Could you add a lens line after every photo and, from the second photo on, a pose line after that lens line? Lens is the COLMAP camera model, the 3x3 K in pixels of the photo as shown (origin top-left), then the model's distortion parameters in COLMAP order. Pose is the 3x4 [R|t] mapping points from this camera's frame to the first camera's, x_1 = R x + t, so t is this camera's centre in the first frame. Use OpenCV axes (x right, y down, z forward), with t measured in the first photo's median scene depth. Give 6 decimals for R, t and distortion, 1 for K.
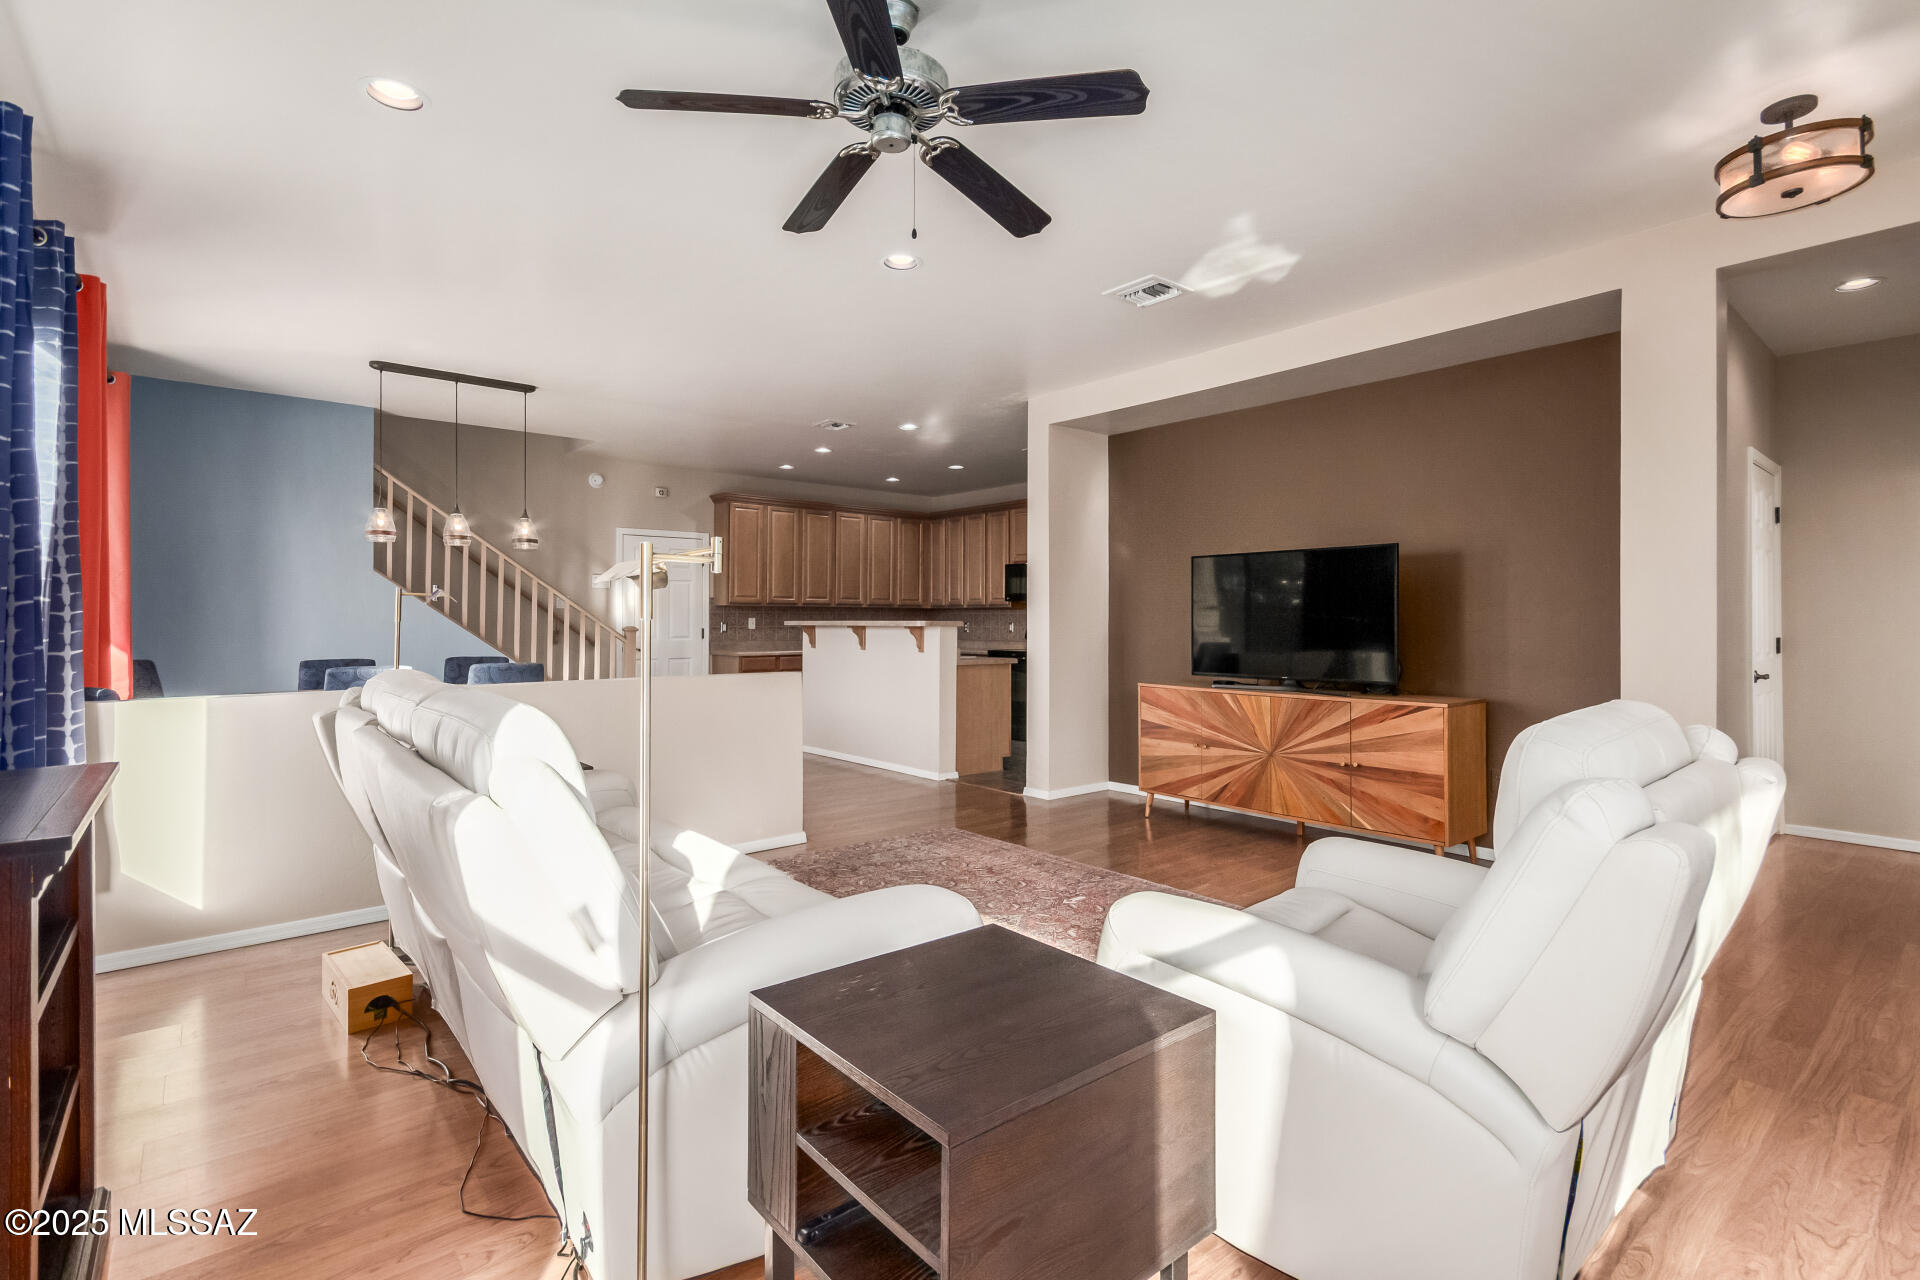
lens RADIAL K [[893.7, 0, 1001.8], [0, 893.7, 621.7], [0, 0, 1]] dist [0.004634, 0.000007]
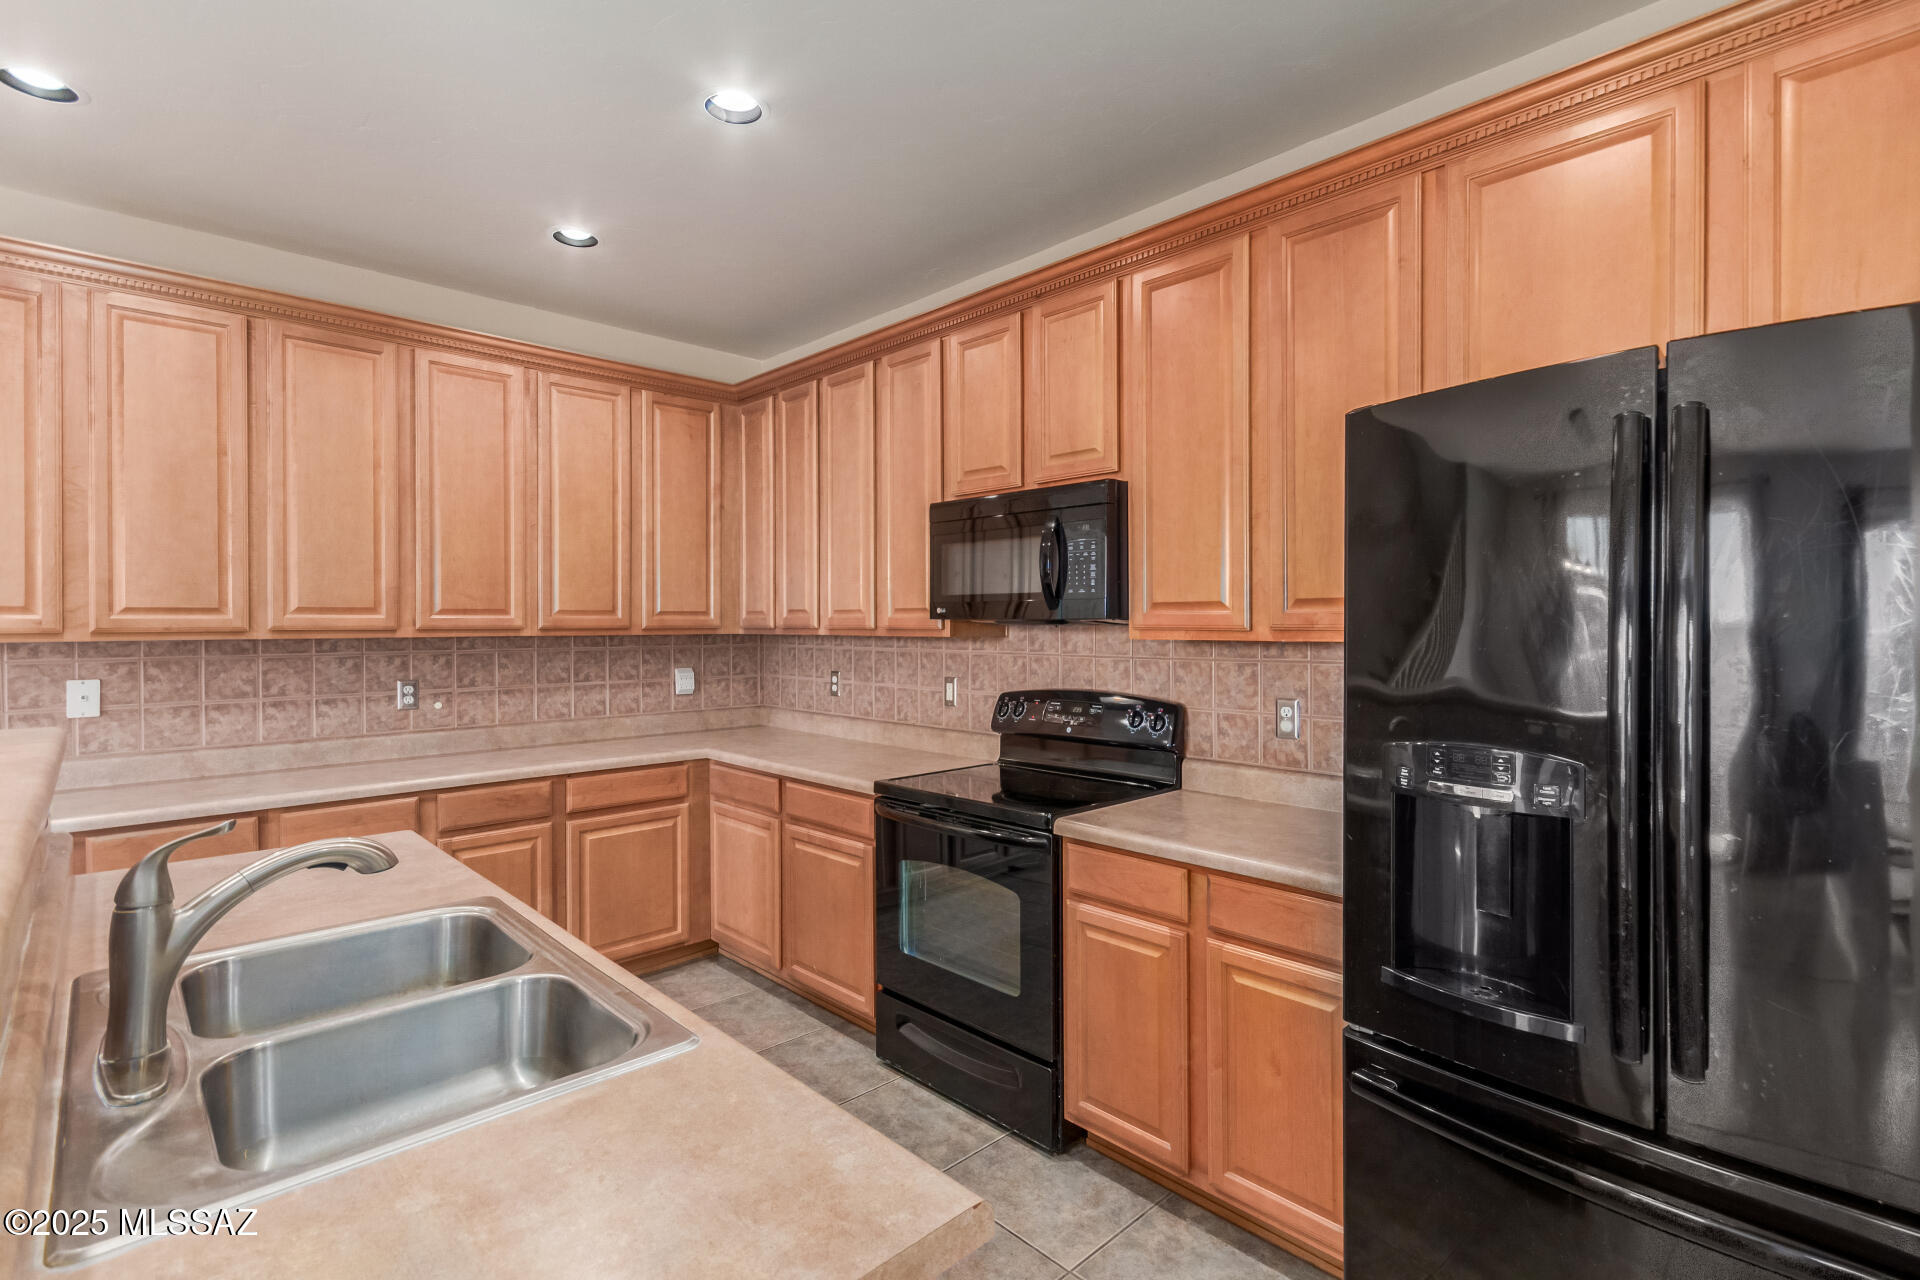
lens RADIAL K [[903.3, 0, 966.8], [0, 903.3, 630.1], [0, 0, 1]] dist [-0.000343, 0.000233]
pose [[0.999677, -0.005098, 0.024917, 0.009063], [0.004898, 0.999956, 0.008053, -0.023276], [-0.024957, -0.007929, 0.999657, 0.731419]]
